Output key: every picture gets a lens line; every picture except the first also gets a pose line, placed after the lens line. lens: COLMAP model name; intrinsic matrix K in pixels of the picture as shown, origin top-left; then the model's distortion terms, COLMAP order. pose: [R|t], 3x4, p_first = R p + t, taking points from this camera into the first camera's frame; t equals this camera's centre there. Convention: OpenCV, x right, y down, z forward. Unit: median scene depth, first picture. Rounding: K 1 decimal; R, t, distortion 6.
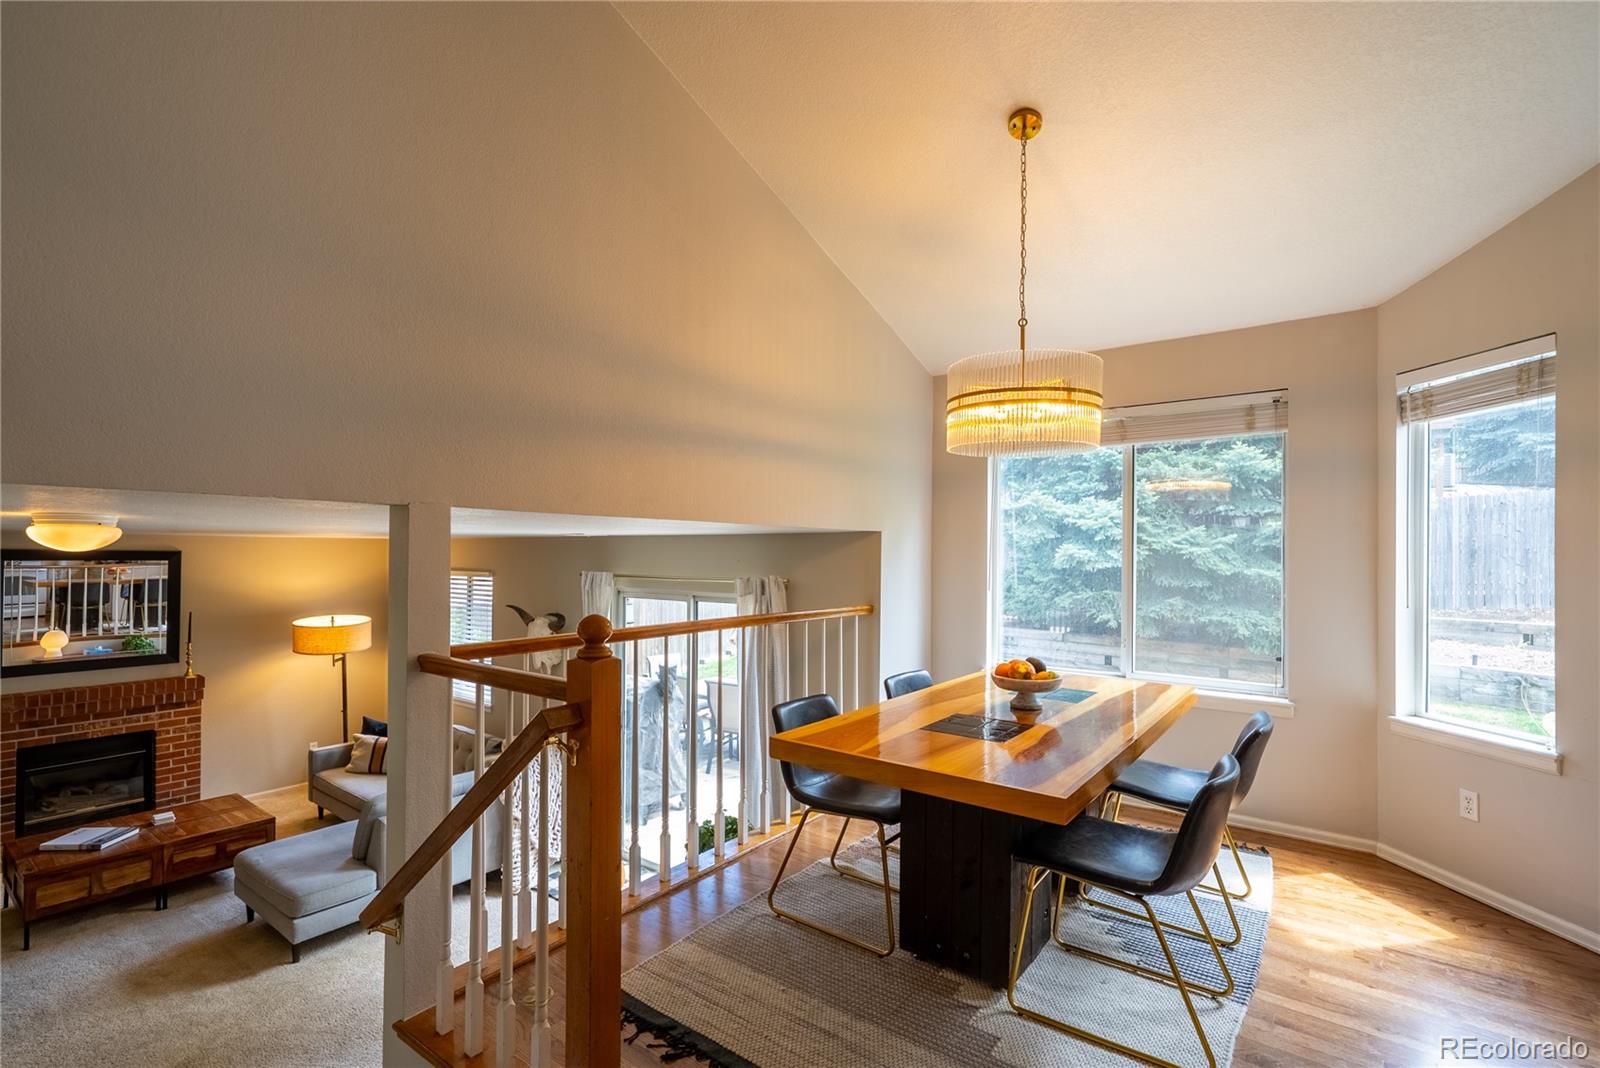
lens RADIAL K [[735.2, 0, 799.1], [0, 735.2, 548.4], [0, 0, 1]] dist [-0.001180, 0.001274]
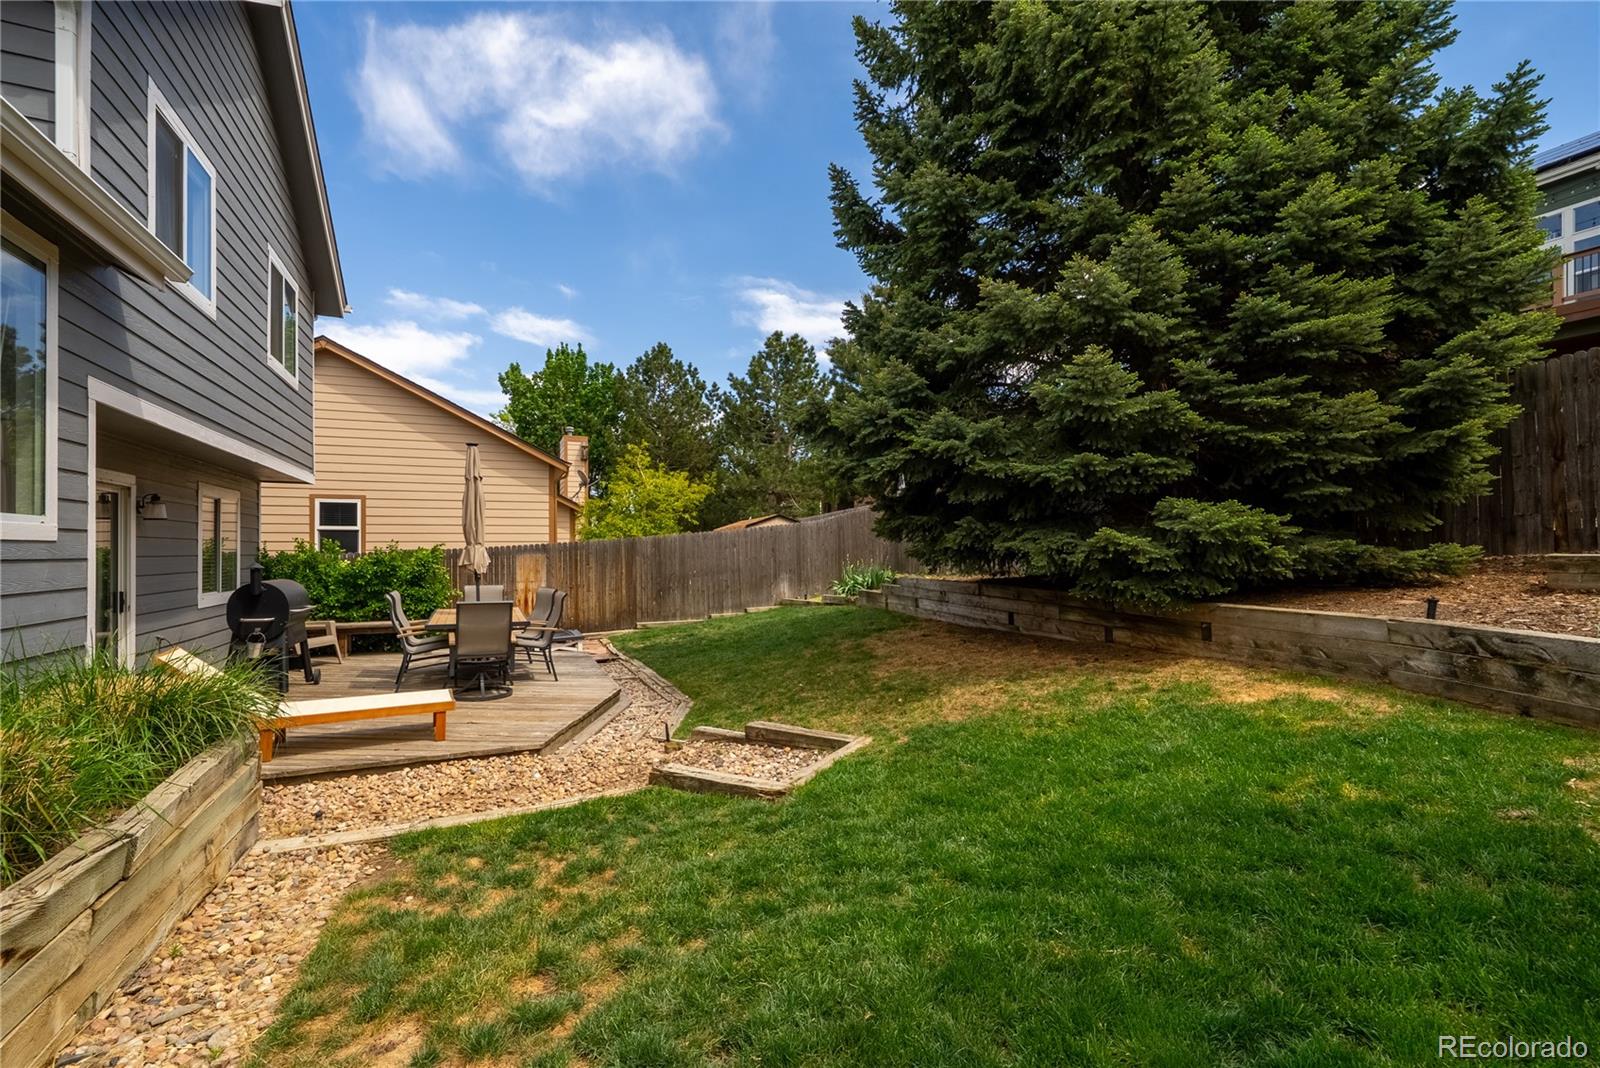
lens RADIAL K [[697.6, 0, 788.7], [0, 697.6, 543.2], [0, 0, 1]] dist [-0.004096, 0.001389]
pose [[0.866170, -0.018105, -0.499421, 1.133251], [0.015404, 0.999836, -0.009530, 0.152642], [0.499511, 0.000562, 0.866307, 0.523188]]
